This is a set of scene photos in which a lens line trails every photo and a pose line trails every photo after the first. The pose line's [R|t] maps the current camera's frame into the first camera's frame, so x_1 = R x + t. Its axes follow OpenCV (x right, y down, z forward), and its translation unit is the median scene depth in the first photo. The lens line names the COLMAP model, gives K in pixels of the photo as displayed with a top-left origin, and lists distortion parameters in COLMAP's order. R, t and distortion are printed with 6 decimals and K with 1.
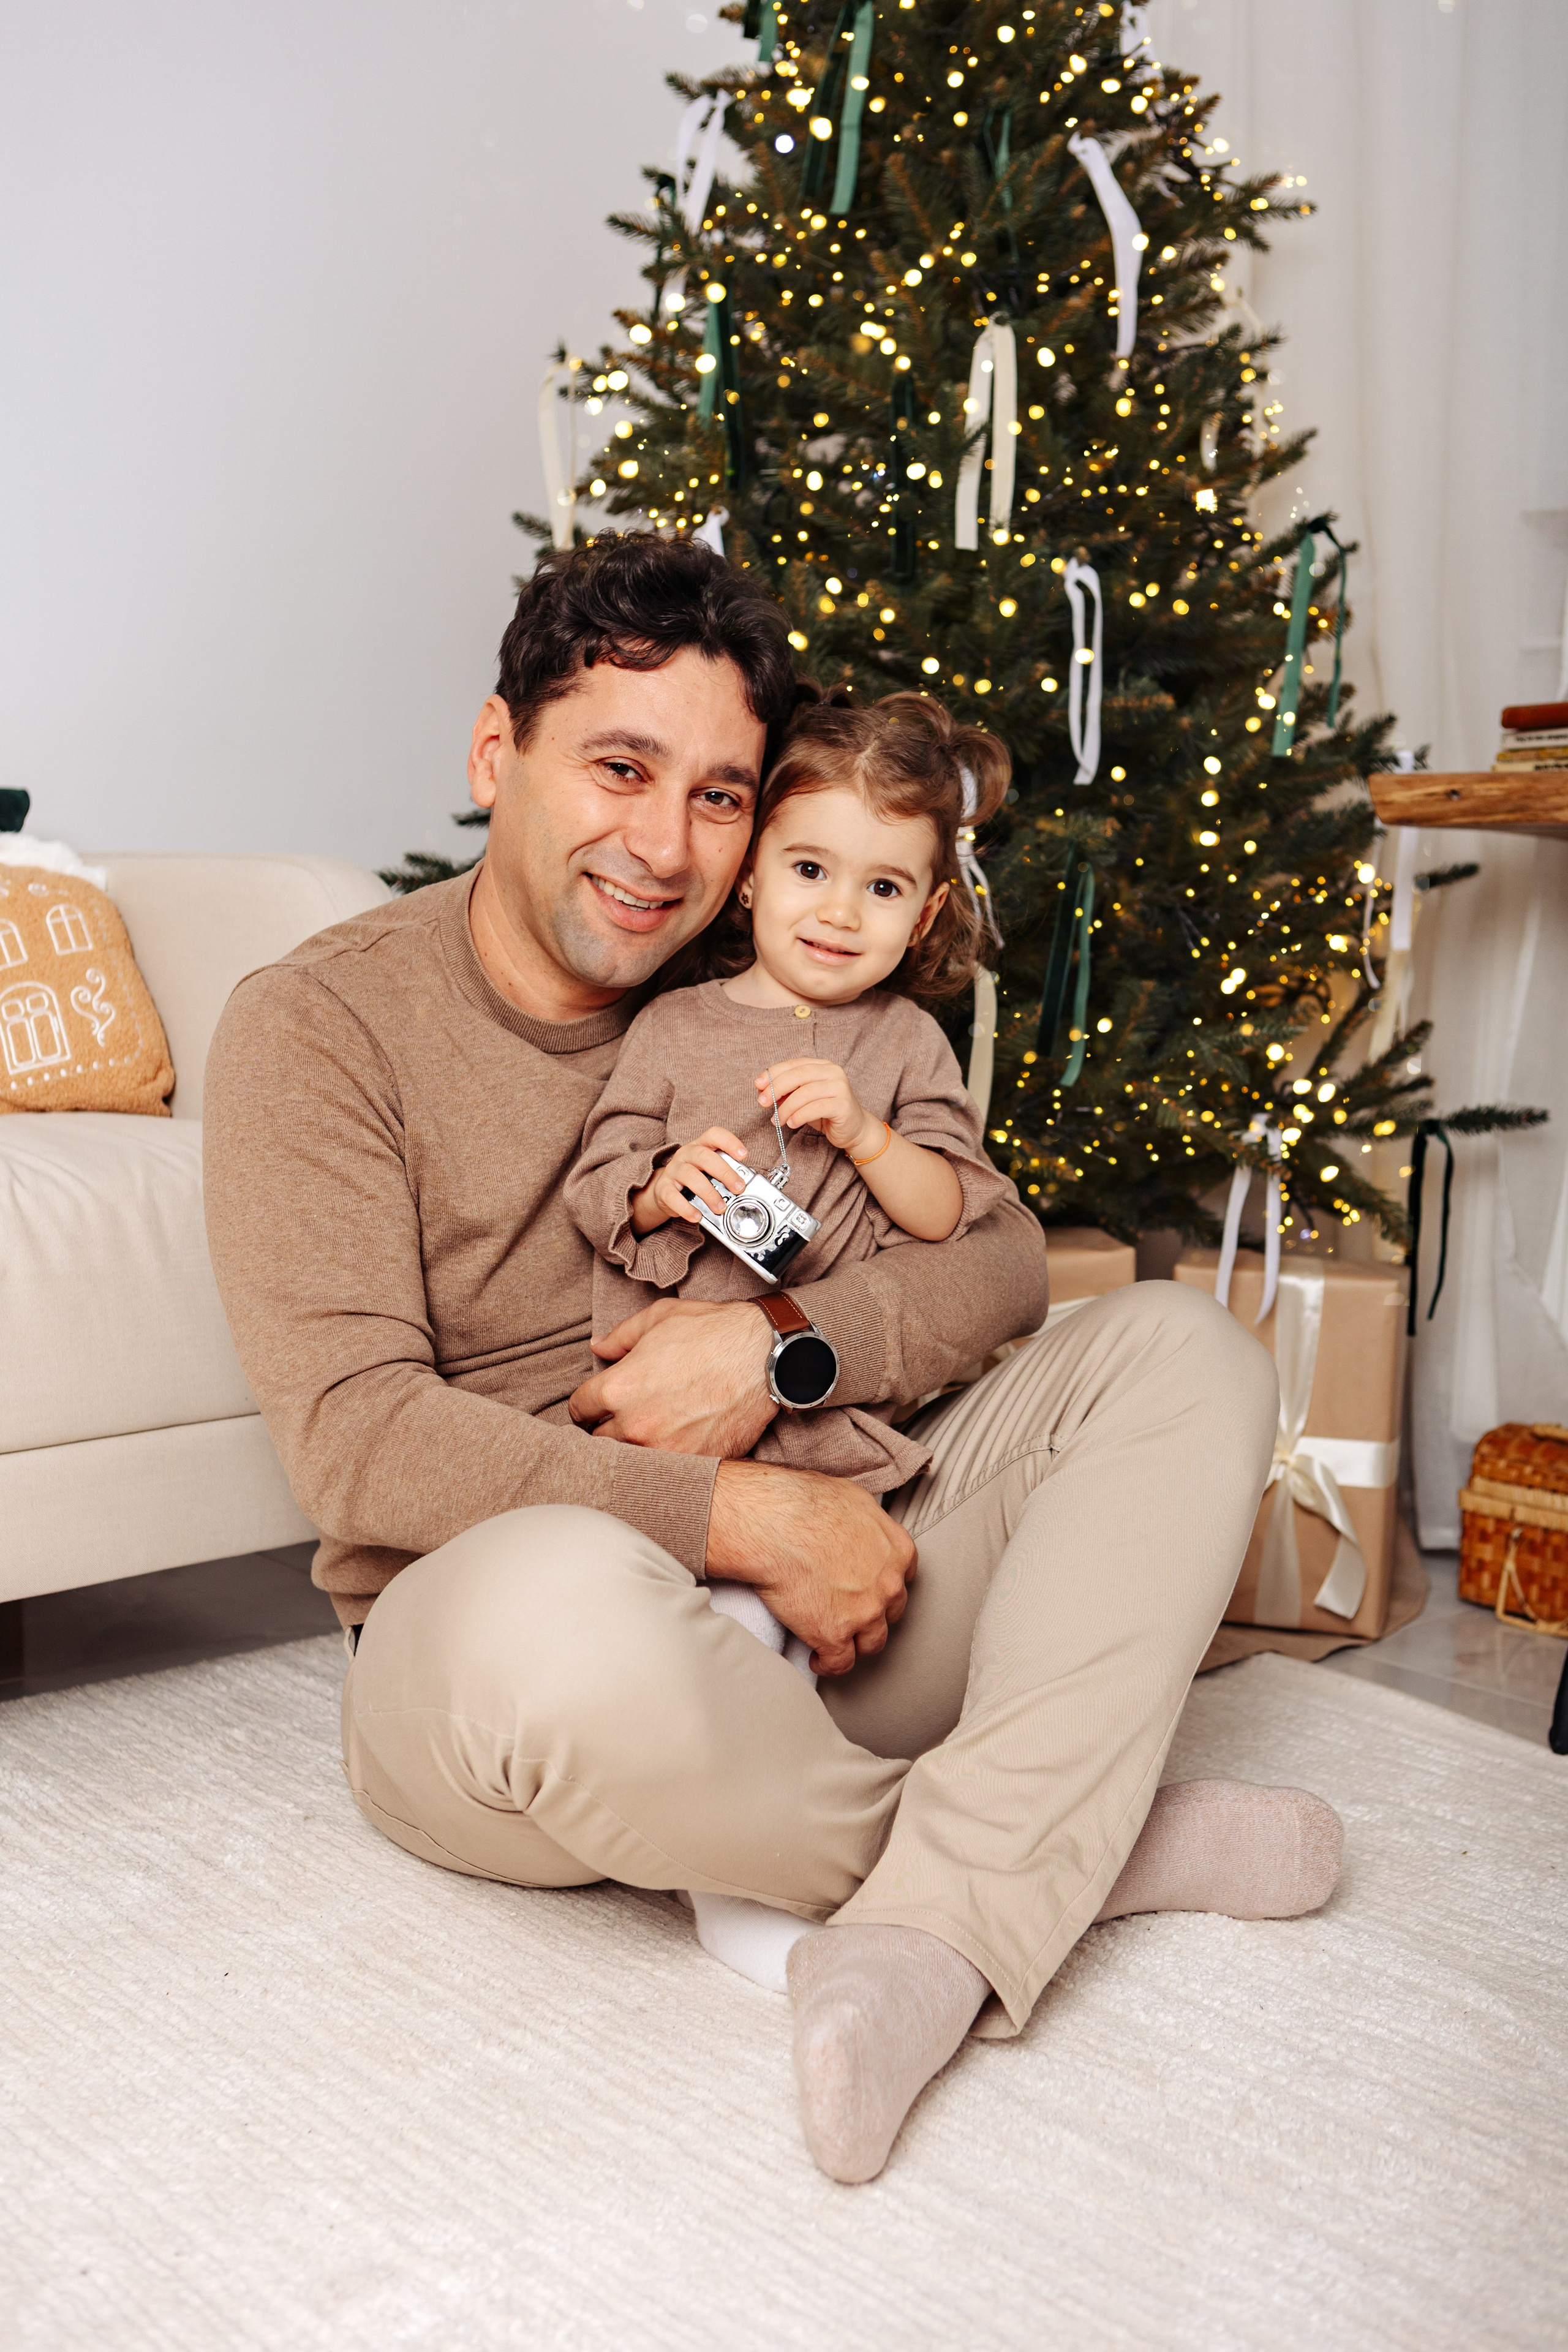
lens RADIAL K [[2676.4, 0, 767.0], [0, 2676.4, 1178.3], [0, 0, 1]] dist [-0.010763, 0.000000]
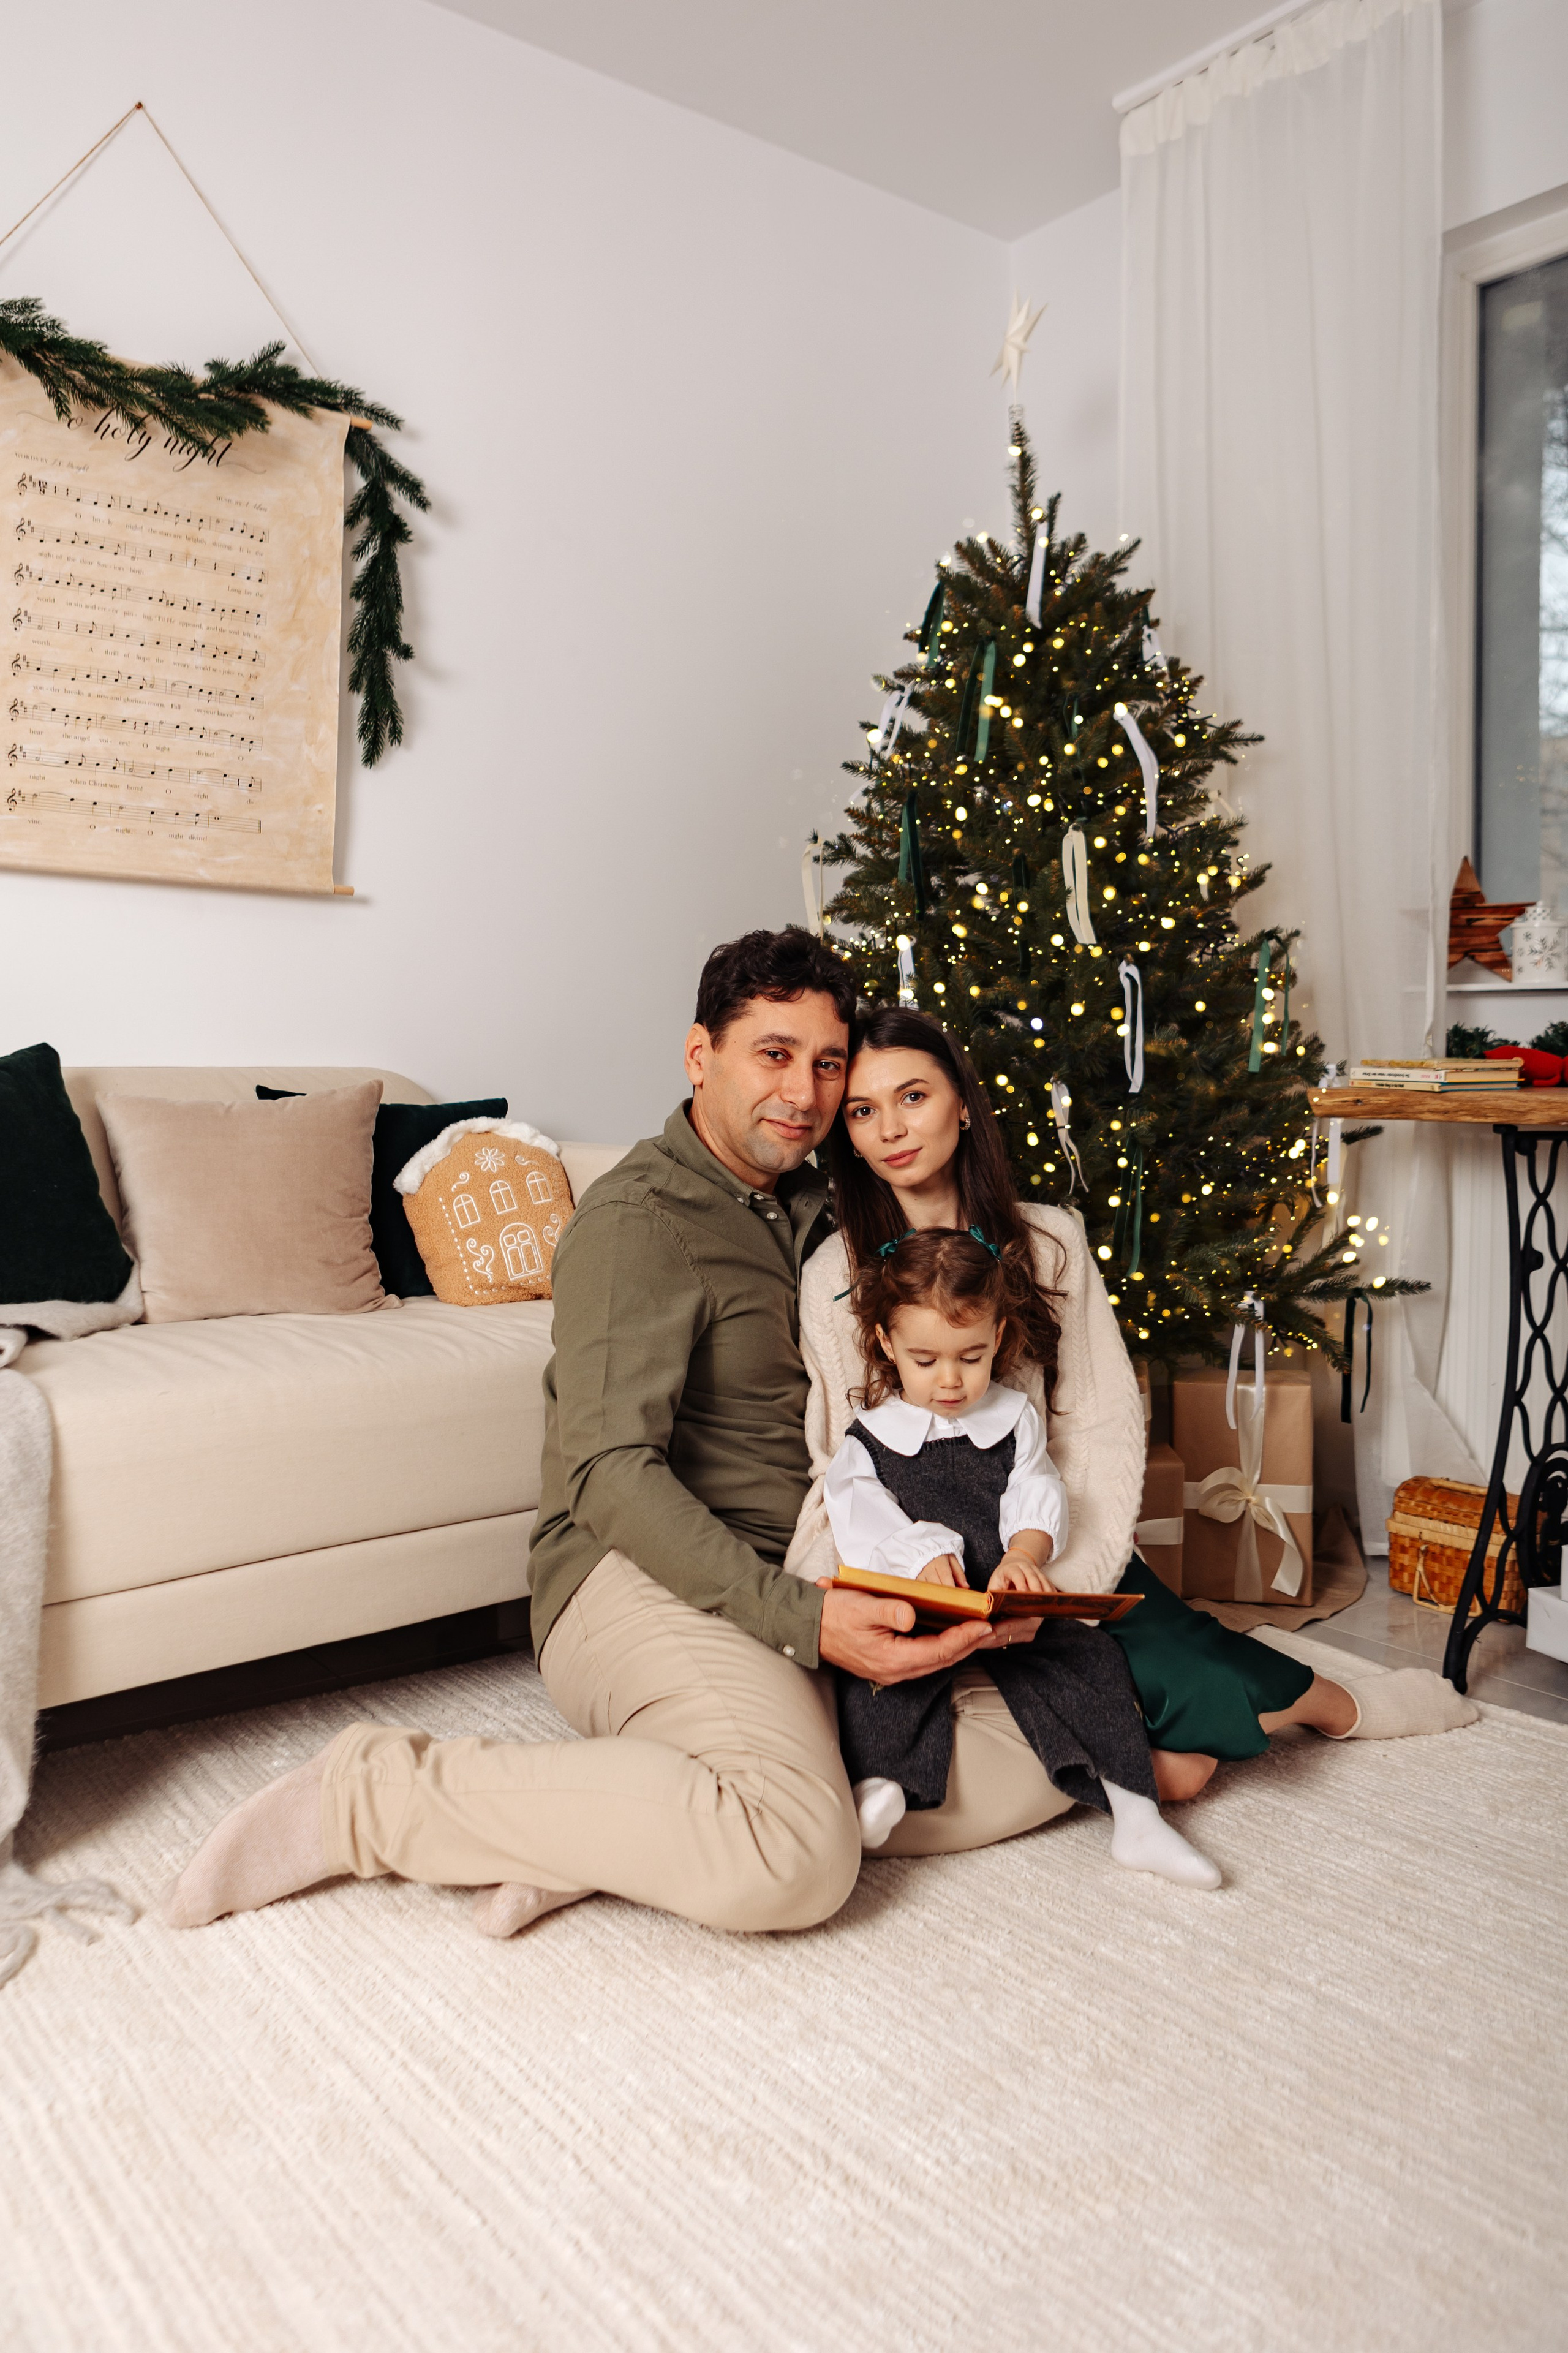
lens RADIAL K [[1858.4, 0, 744.9], [0, 1858.4, 1077.7], [0, 0, 1]] dist [-0.011081, 0.020548]
pose [[0.995364, -0.020671, -0.093936, -0.014257], [0.011967, 0.995660, -0.092290, -0.050909], [0.095436, 0.090738, 0.991291, -0.170699]]
